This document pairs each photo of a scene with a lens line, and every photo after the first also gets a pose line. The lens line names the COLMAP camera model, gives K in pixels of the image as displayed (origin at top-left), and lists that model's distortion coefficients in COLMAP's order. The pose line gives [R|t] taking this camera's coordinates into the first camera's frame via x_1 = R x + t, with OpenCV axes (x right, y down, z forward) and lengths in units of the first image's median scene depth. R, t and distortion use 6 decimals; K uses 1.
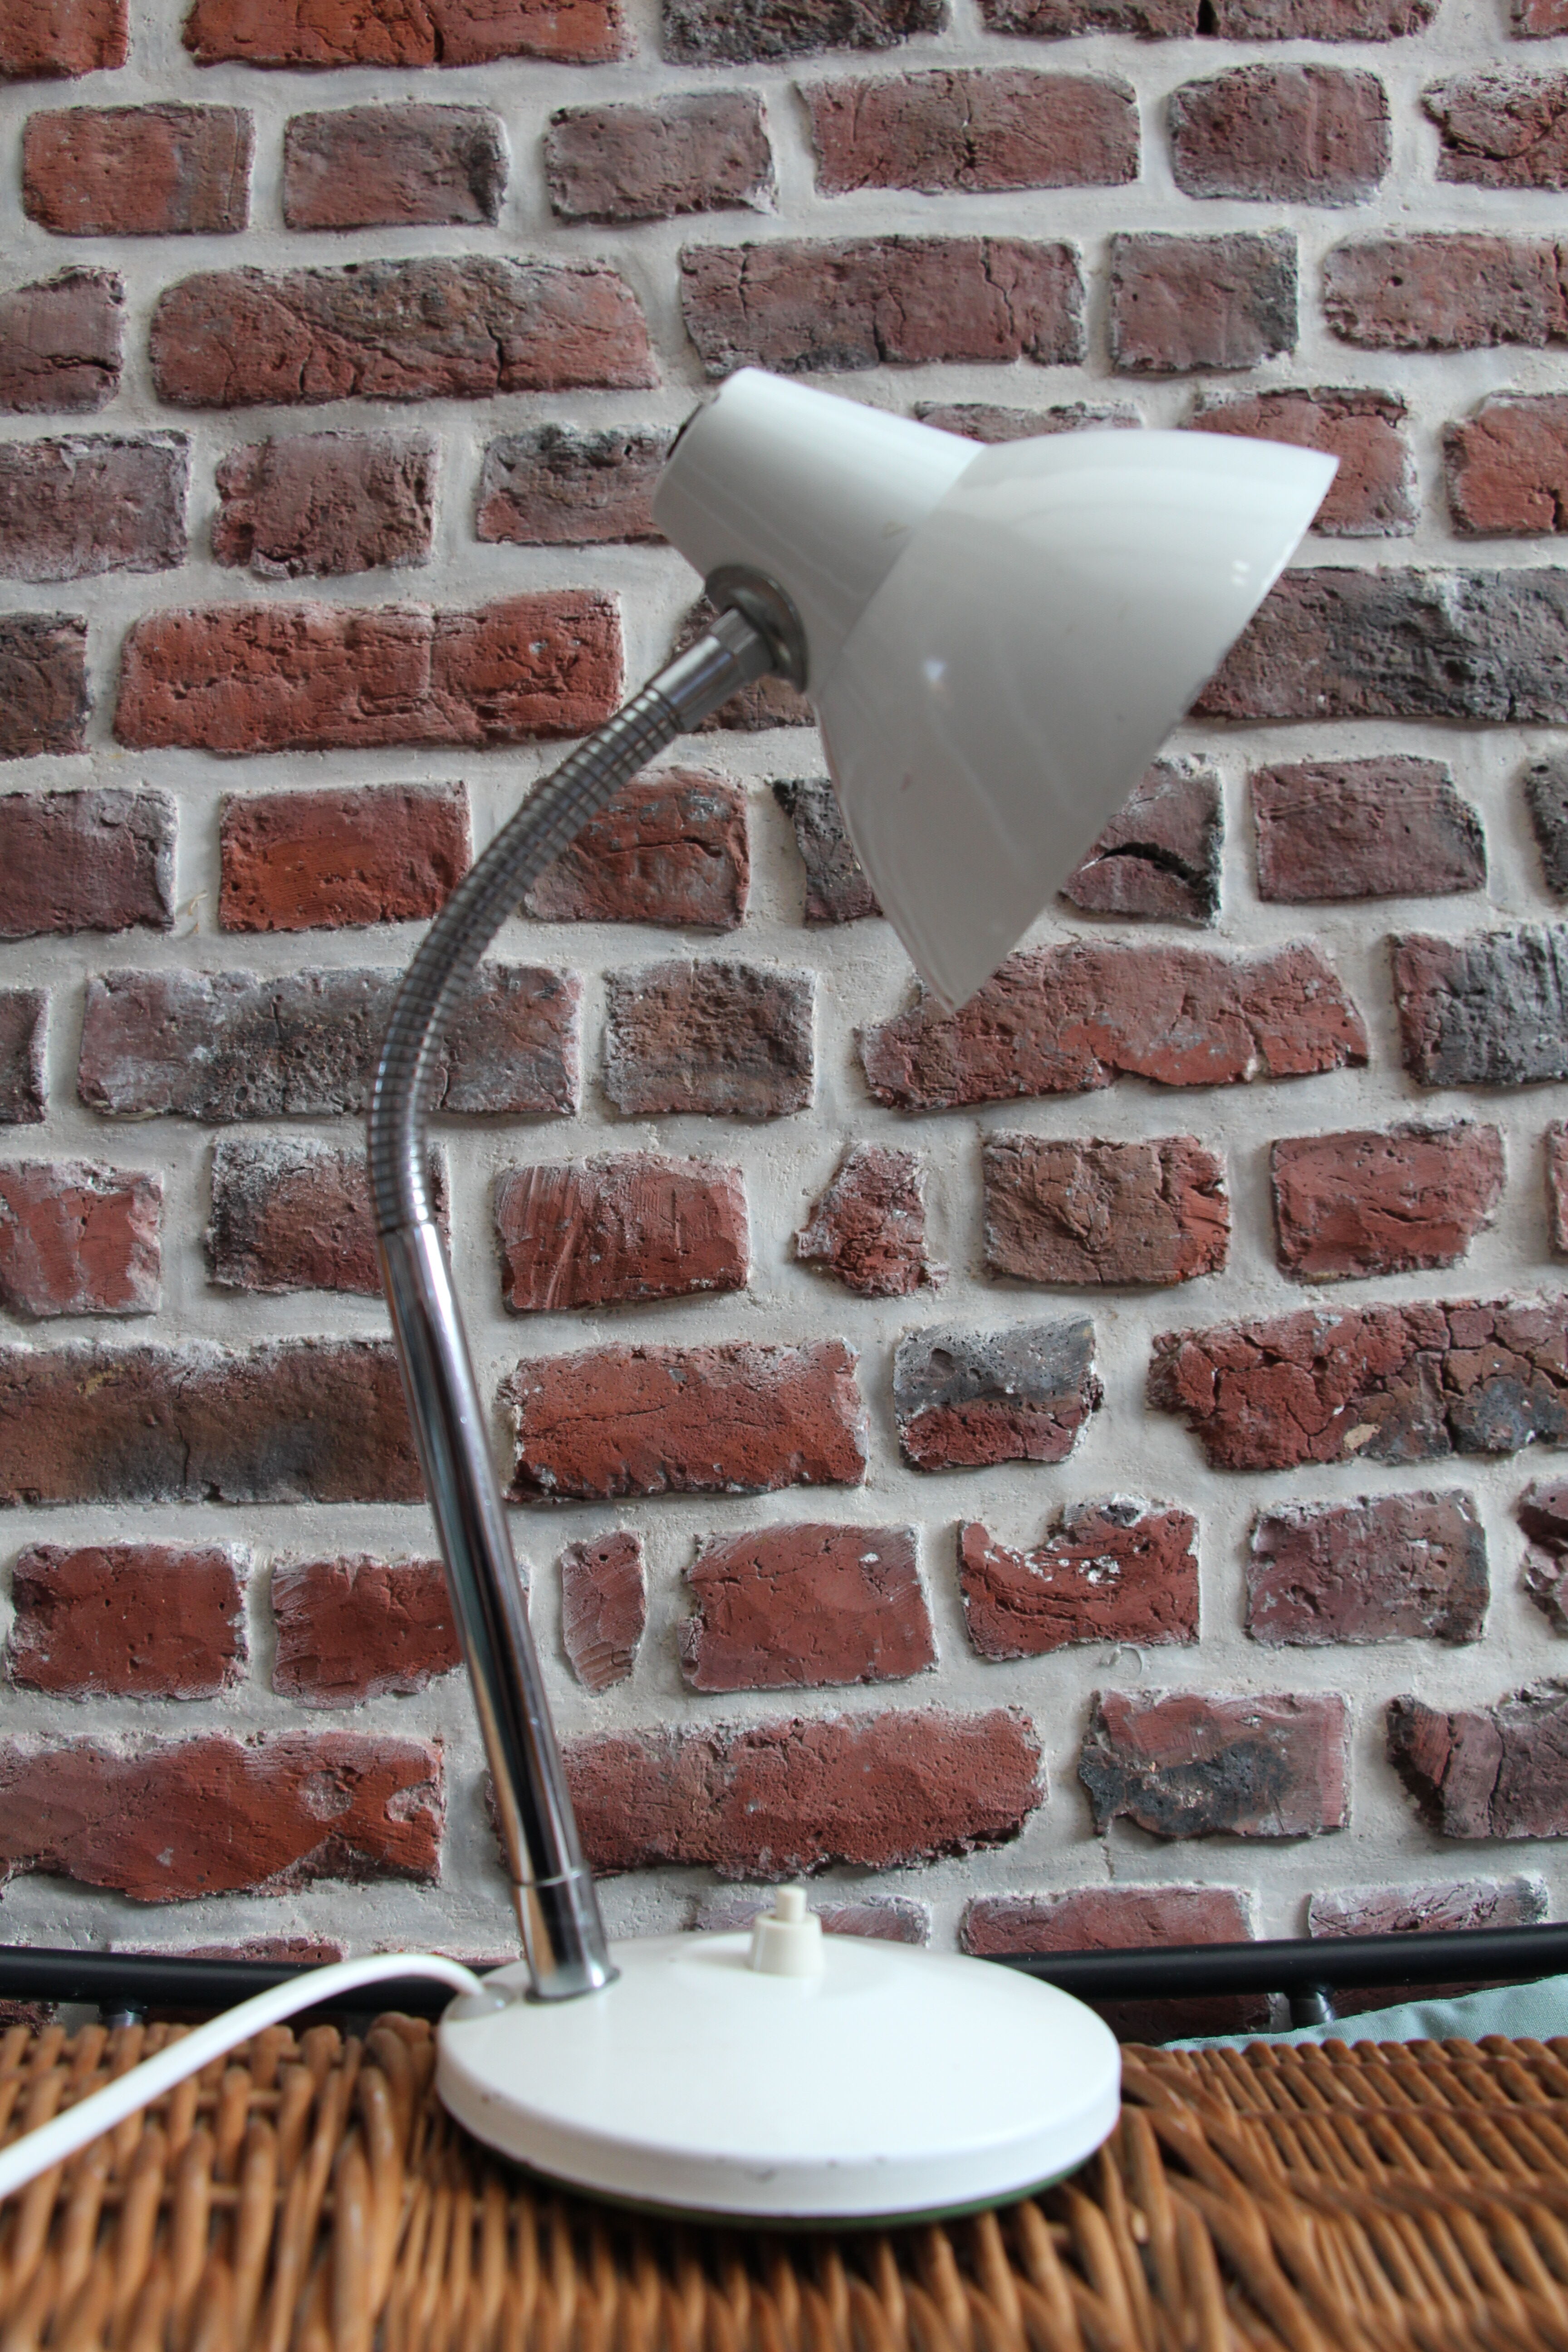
lens RADIAL K [[2113.2, 0, 785.3], [0, 2113.2, 1142.2], [0, 0, 1]] dist [-0.156423, 0.184751]
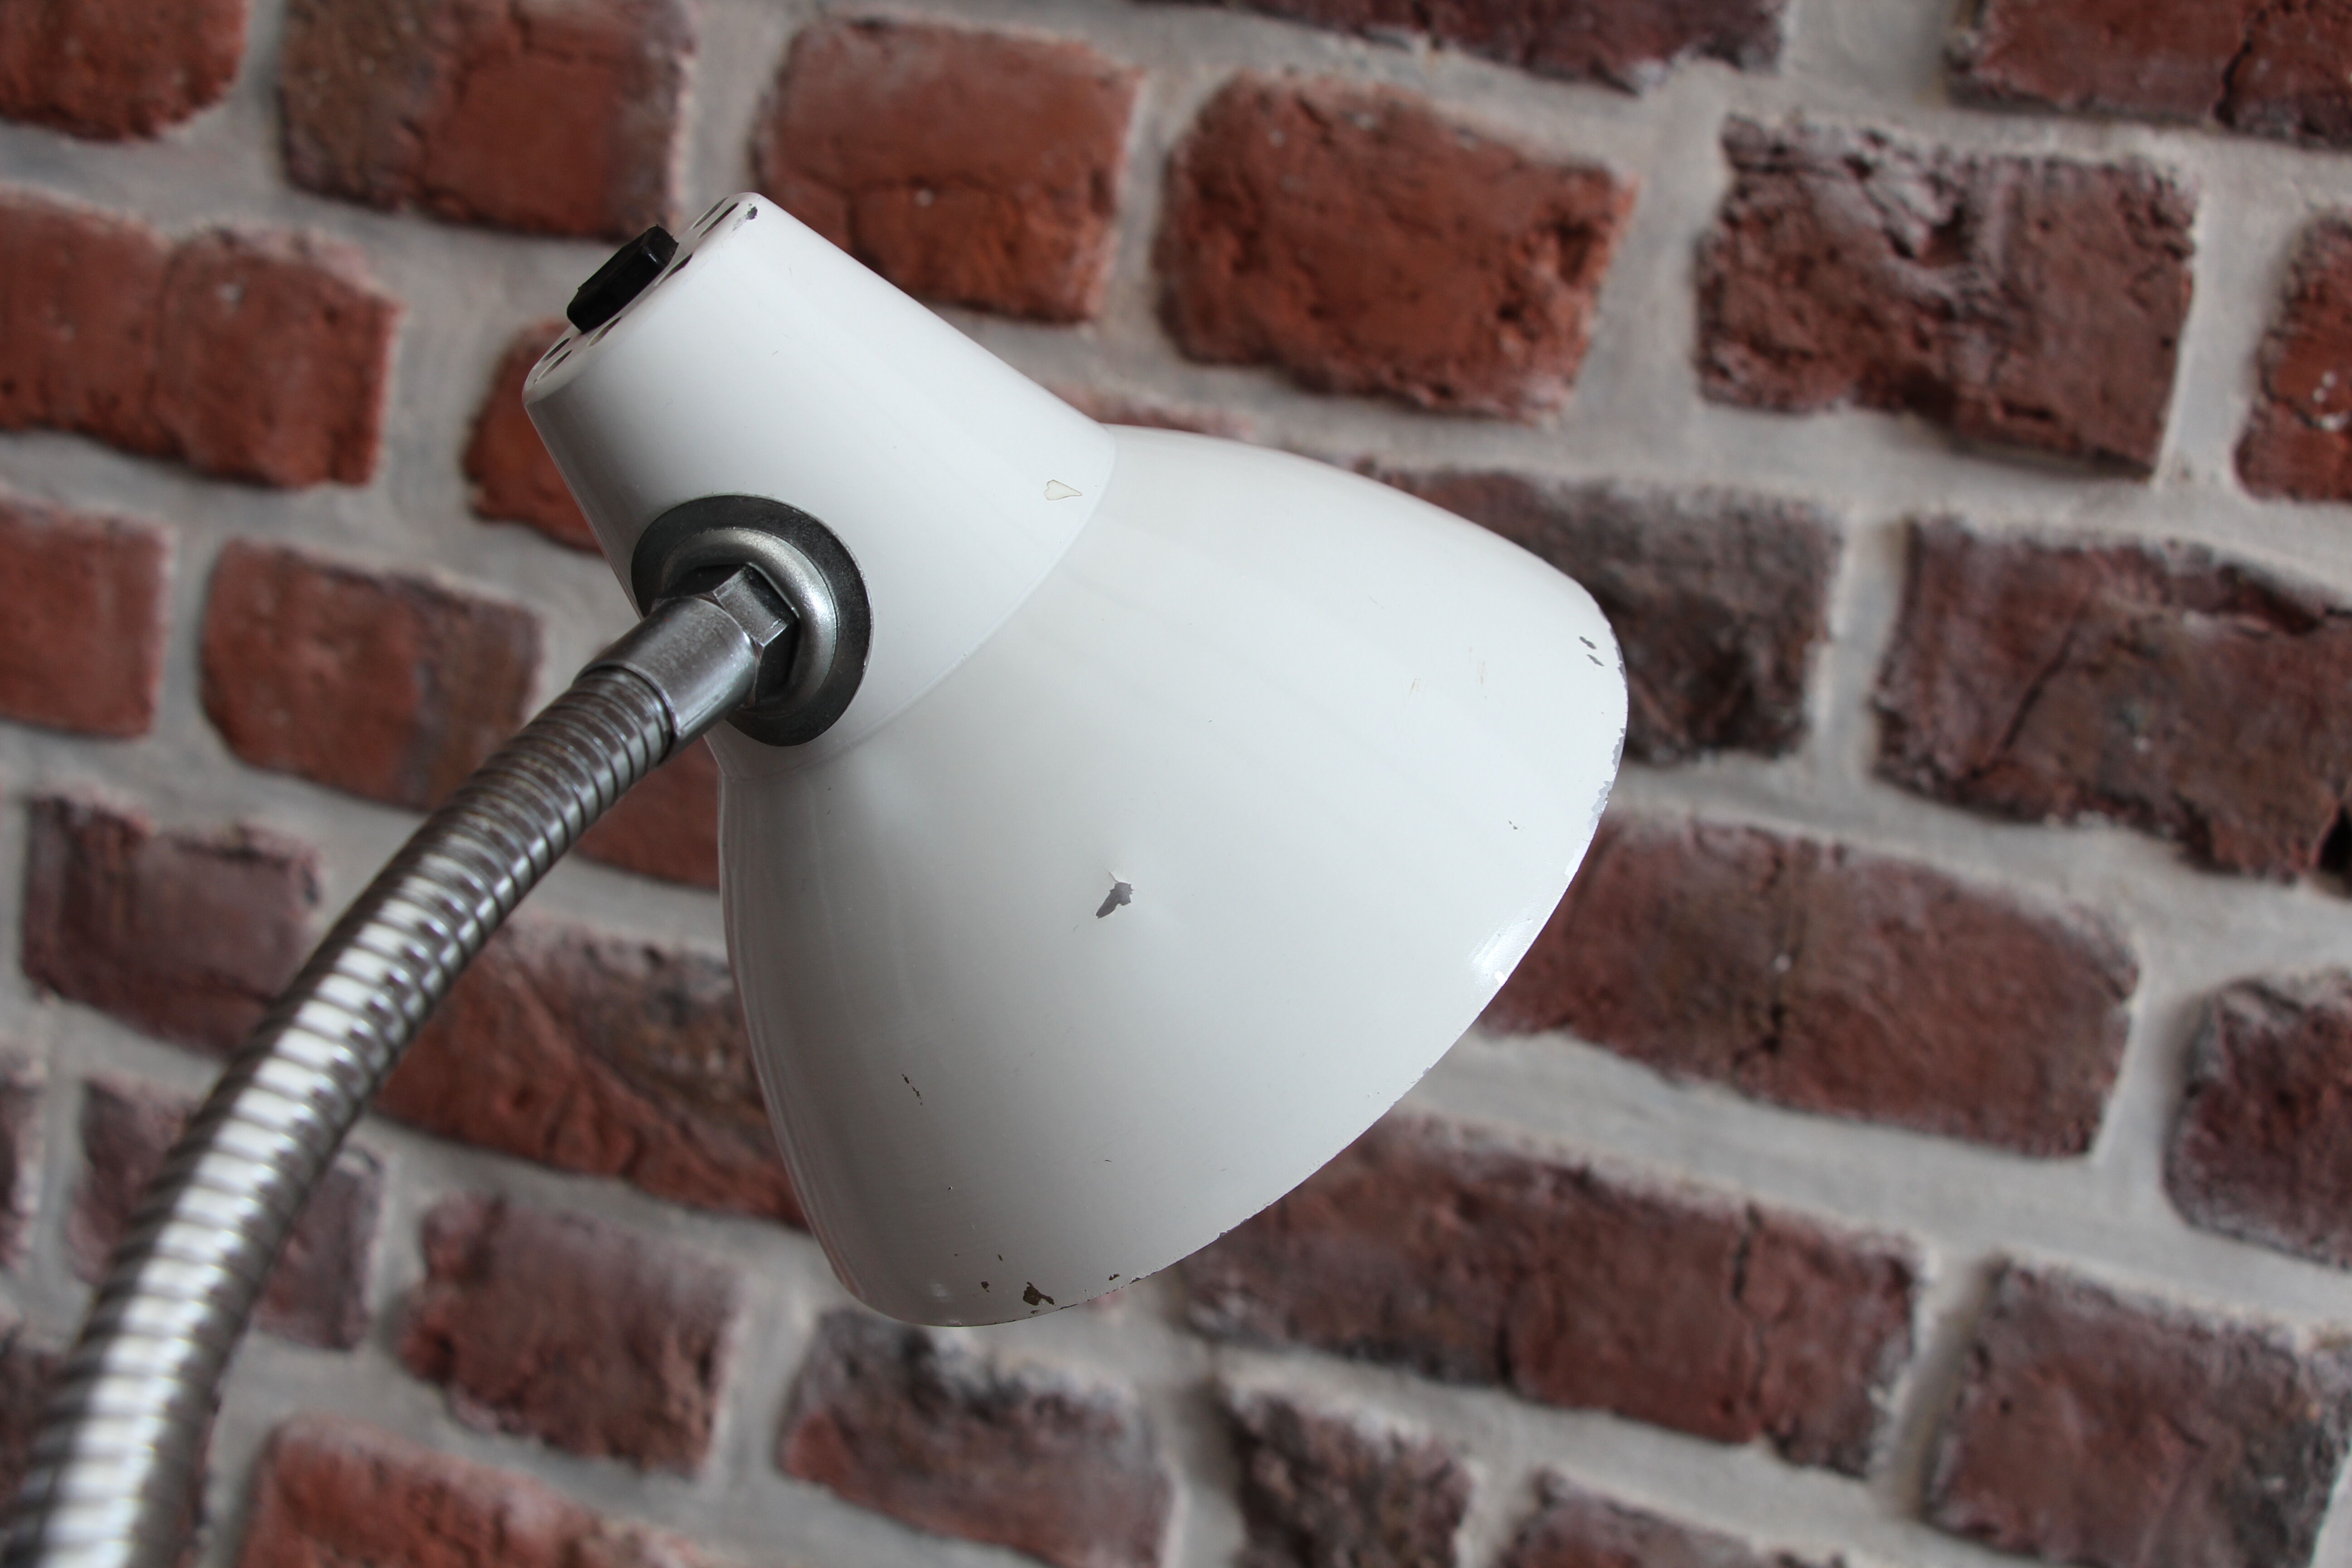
lens RADIAL K [[2261.8, 0, 1221.8], [0, 2261.8, 785.2], [0, 0, 1]] dist [-0.146958, 0.211698]
pose [[0.949144, 0.235674, -0.208769, 0.062097], [-0.183090, 0.952599, 0.242970, -0.655216], [0.256134, -0.192390, 0.947302, 0.451788]]
